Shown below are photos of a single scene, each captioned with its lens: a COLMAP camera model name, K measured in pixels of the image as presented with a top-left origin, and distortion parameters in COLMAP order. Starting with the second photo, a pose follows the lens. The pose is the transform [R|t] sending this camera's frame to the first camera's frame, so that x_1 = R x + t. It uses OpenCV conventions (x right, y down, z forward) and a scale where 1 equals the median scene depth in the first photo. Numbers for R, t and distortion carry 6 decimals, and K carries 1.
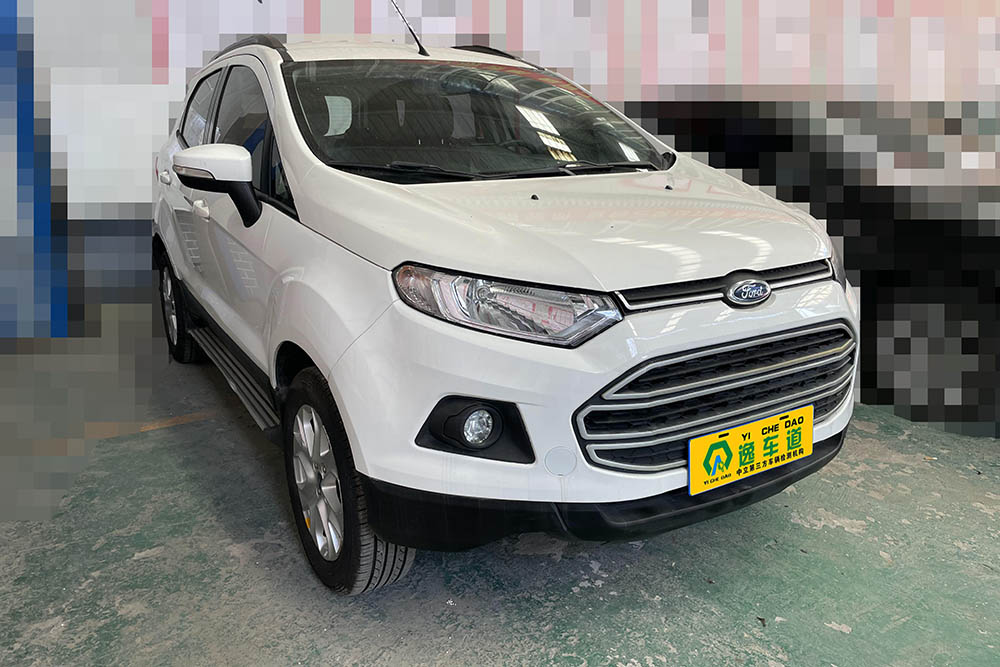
lens RADIAL K [[745.1, 0, 498.4], [0, 745.1, 318.1], [0, 0, 1]] dist [0.074708, -0.000788]
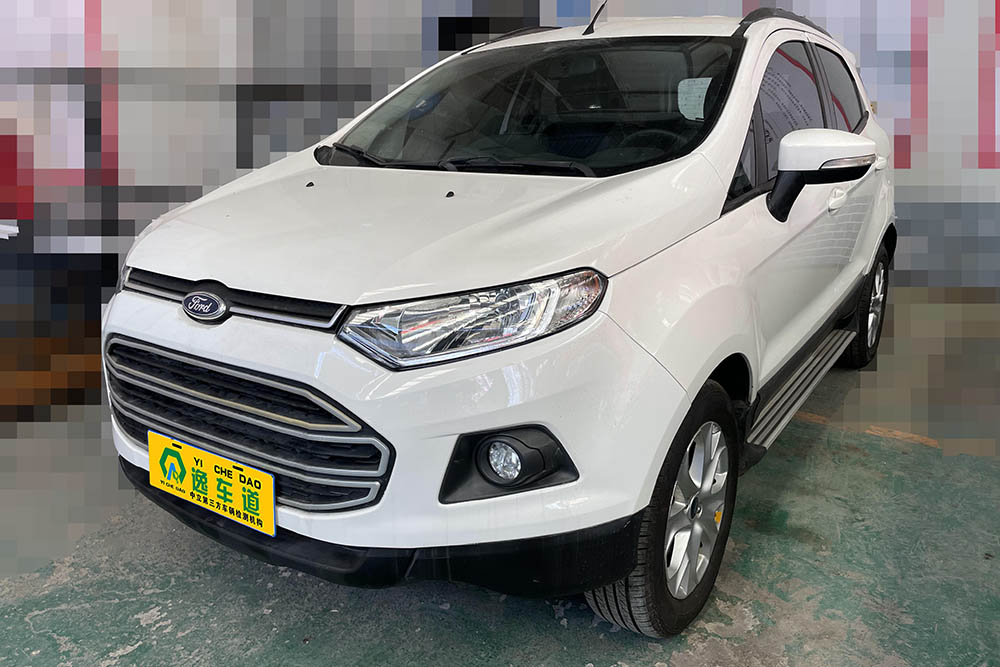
lens RADIAL K [[761.5, 0, 500.0], [0, 761.5, 333.5], [0, 0, 1]] dist [0.073517, -0.000568]
pose [[0.418663, 0.262441, -0.869394, 1.243763], [-0.224015, 0.957595, 0.181189, -0.240695], [0.880079, 0.118900, 0.459700, 0.867547]]
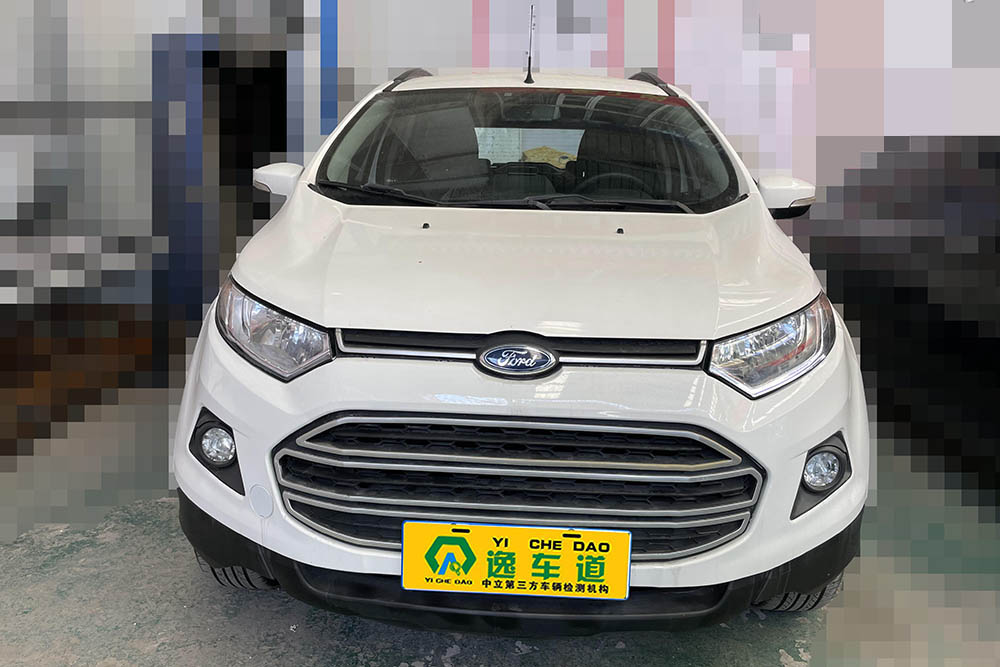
lens RADIAL K [[764.6, 0, 500.0], [0, 764.6, 333.5], [0, 0, 1]] dist [0.024769, 0.001762]
pose [[0.830500, 0.155352, -0.534916, 0.718387], [-0.173726, 0.984660, 0.016244, -0.070060], [0.529234, 0.079438, 0.844749, 0.302881]]
